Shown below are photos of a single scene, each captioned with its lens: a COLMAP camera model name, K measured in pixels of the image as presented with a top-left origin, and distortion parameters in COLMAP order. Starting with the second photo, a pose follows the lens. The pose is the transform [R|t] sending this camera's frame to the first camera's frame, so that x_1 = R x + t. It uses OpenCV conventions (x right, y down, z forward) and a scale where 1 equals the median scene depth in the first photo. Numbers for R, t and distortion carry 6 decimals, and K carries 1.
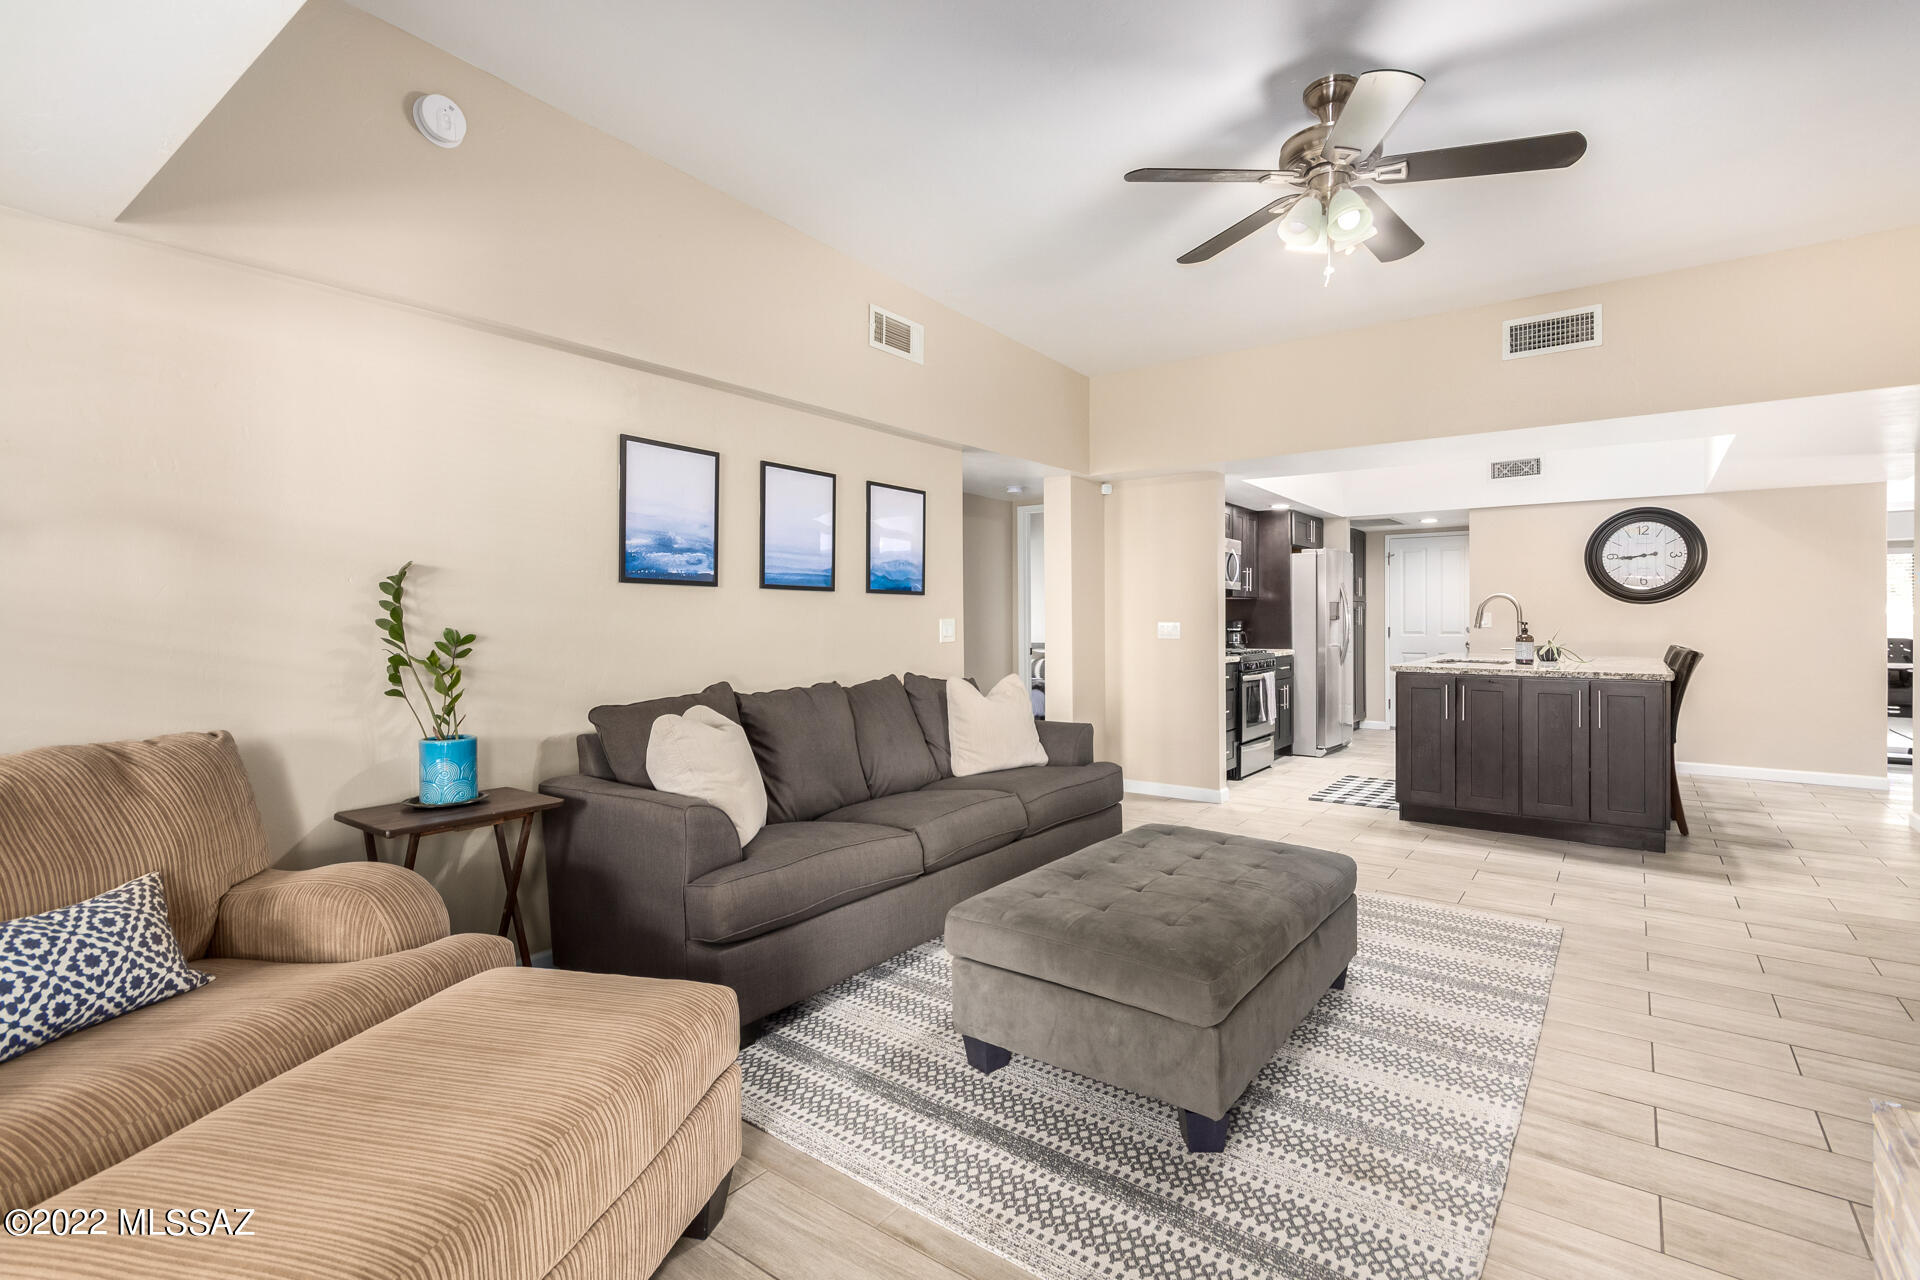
lens RADIAL K [[902.6, 0, 939.7], [0, 902.6, 626.9], [0, 0, 1]] dist [0.004528, -0.000945]
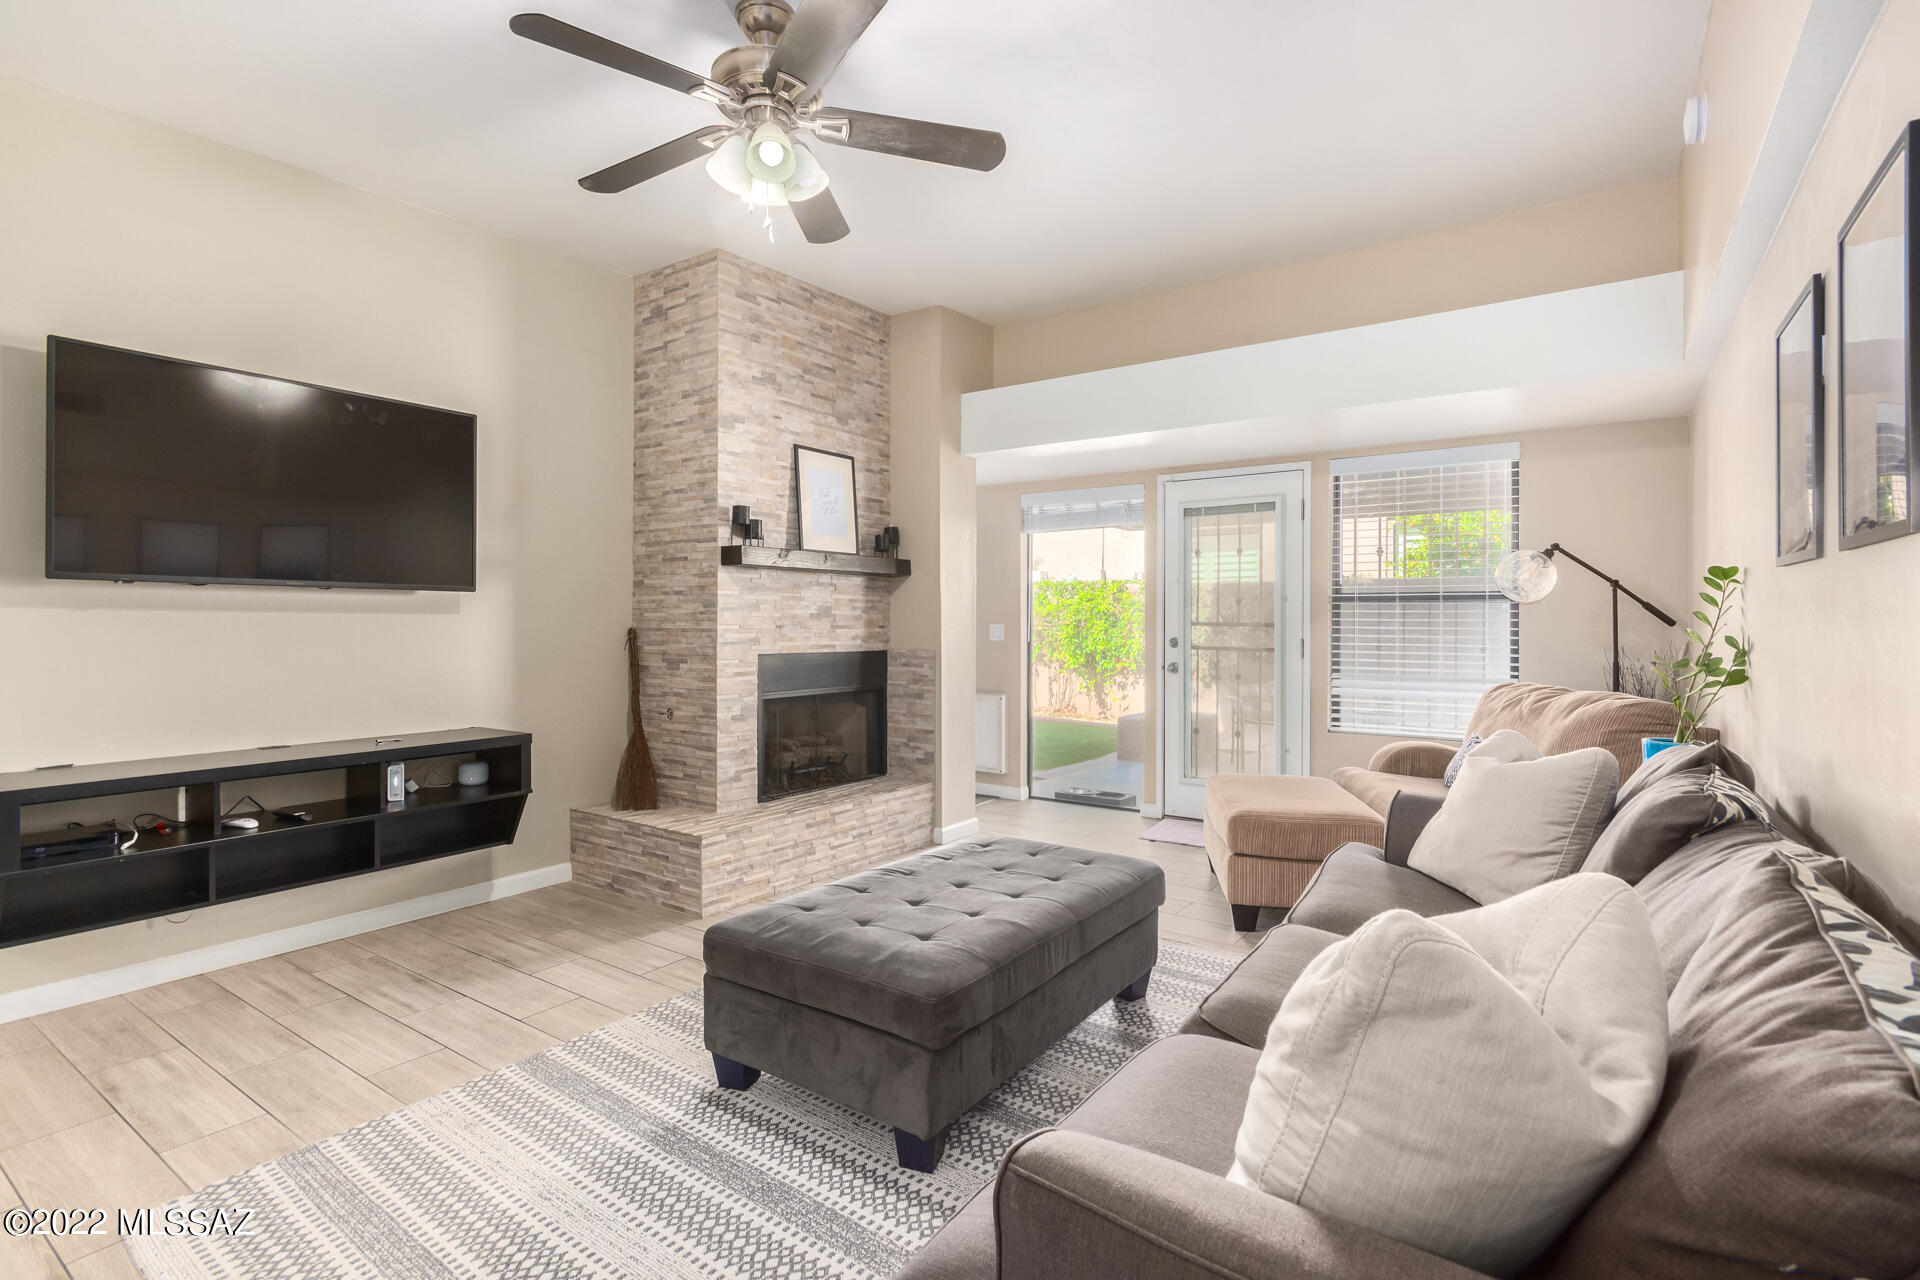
lens RADIAL K [[902.6, 0, 927.0], [0, 902.6, 628.6], [0, 0, 1]] dist [0.004528, -0.000945]
pose [[-0.999693, -0.001739, -0.024710, 0.125976], [-0.002158, 0.999854, 0.016933, -0.006576], [0.024677, 0.016981, -0.999551, 0.768793]]
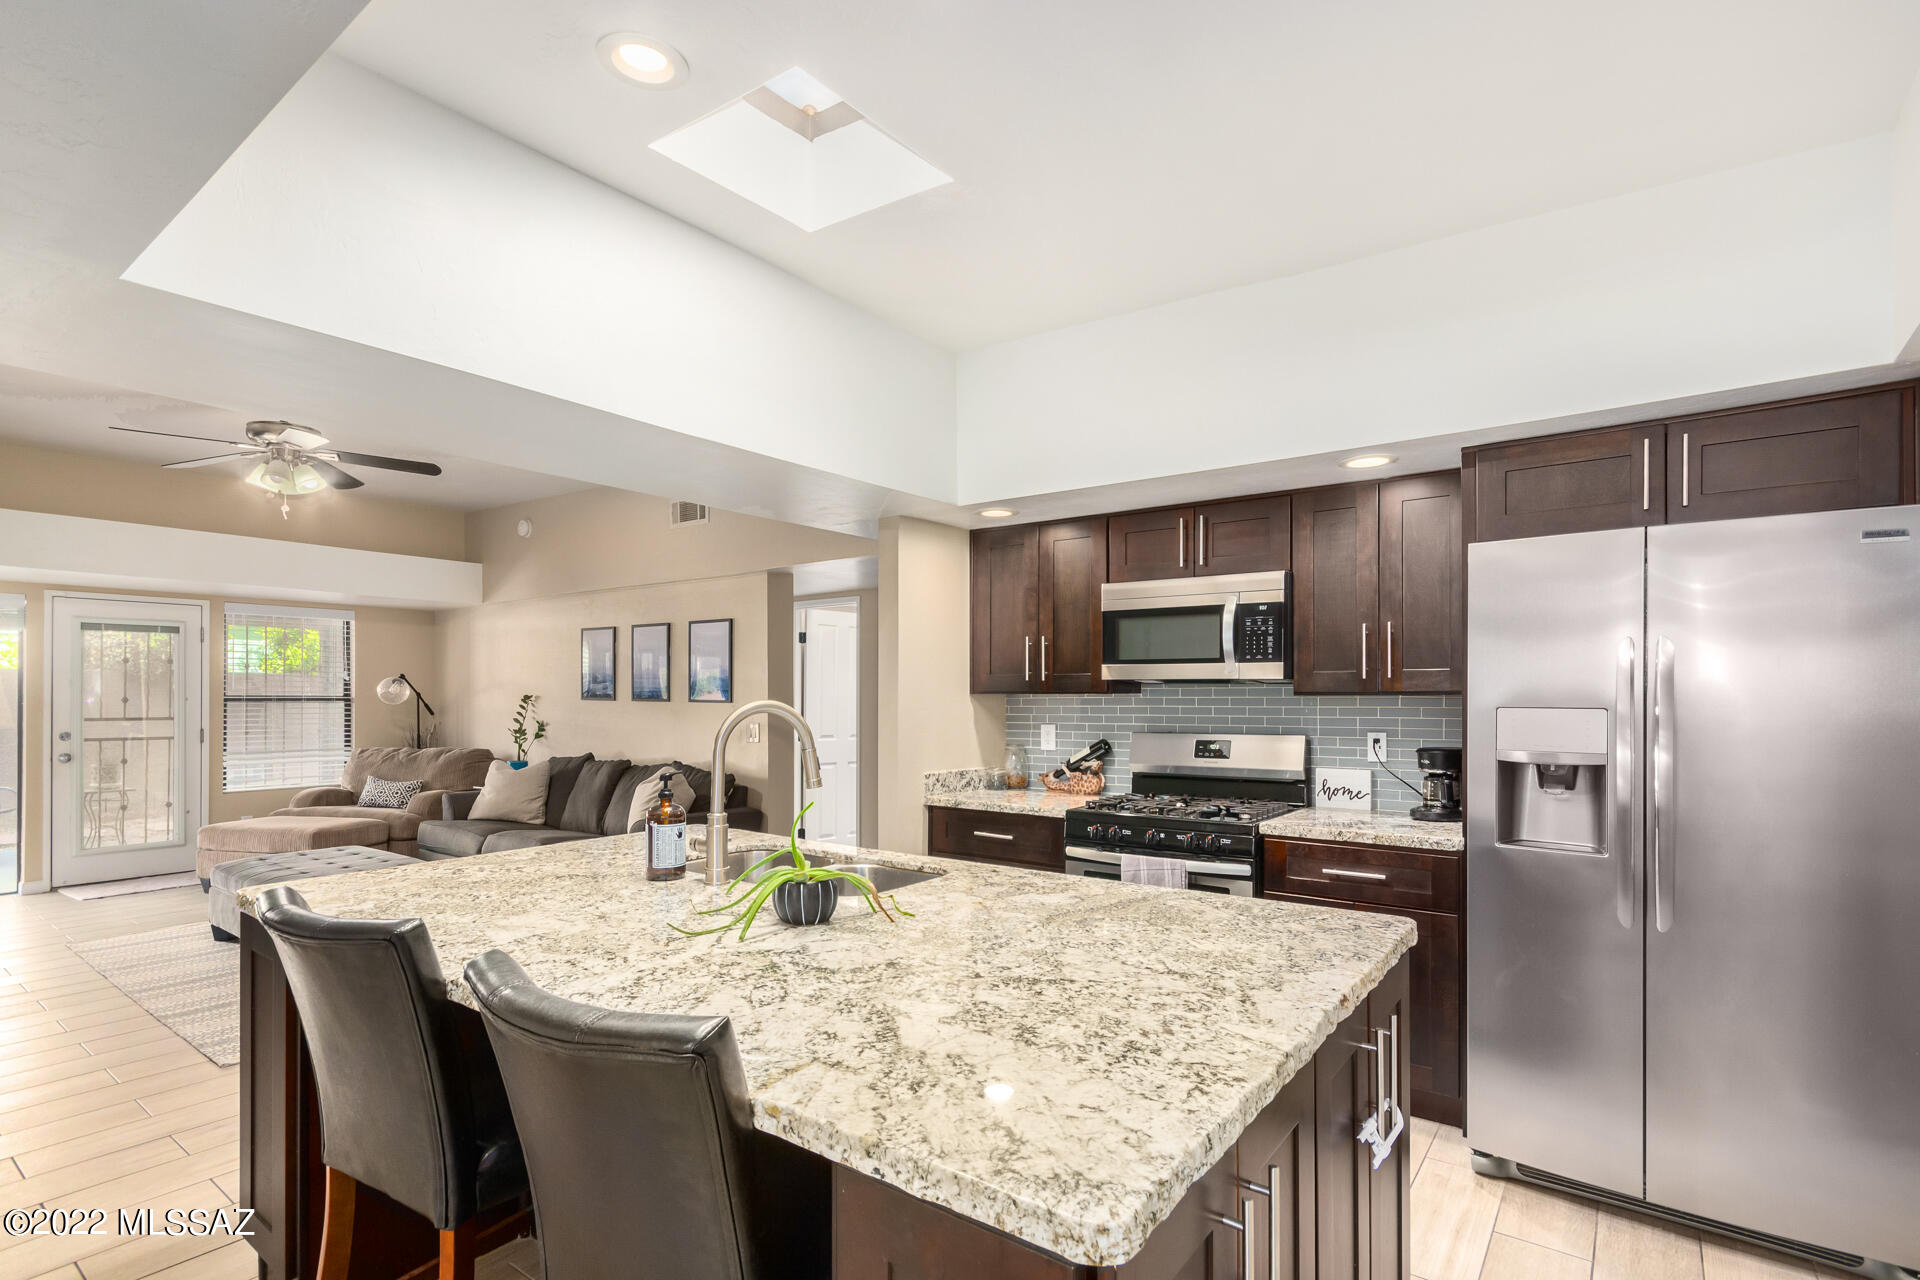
lens RADIAL K [[902.6, 0, 980.8], [0, 902.6, 699.4], [0, 0, 1]] dist [0.004528, -0.000945]
pose [[0.018311, 0.004403, -0.999823, 0.833741], [-0.010556, 0.999935, 0.004210, -0.032783], [0.999777, 0.010477, 0.018357, 0.898939]]
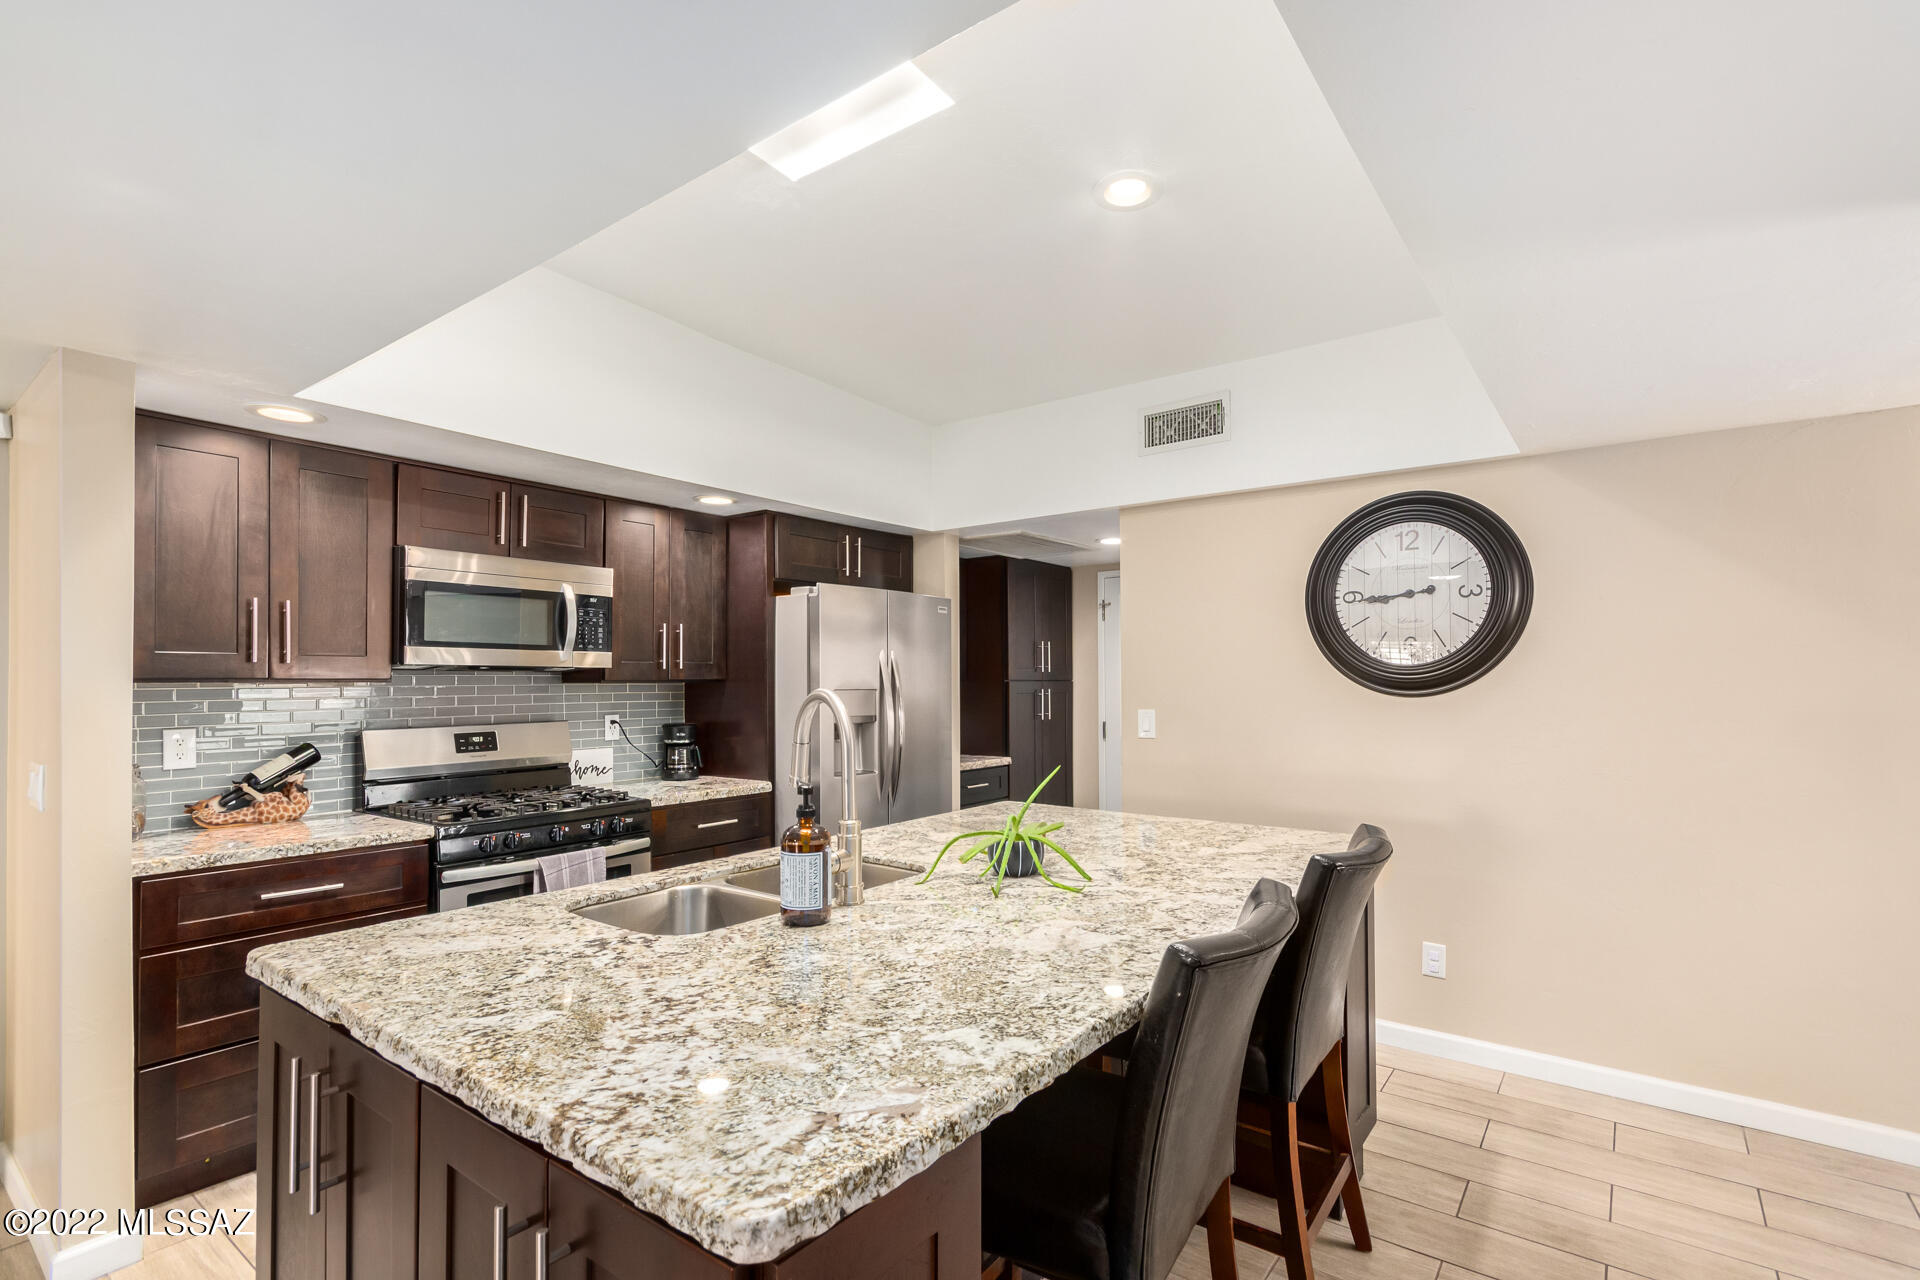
lens RADIAL K [[902.6, 0, 948.3], [0, 902.6, 667.6], [0, 0, 1]] dist [0.004528, -0.000945]
pose [[0.999991, -0.001534, -0.004030, 0.553502], [0.001441, 0.999735, -0.022986, -0.031219], [0.004065, 0.022980, 0.999728, 0.545956]]
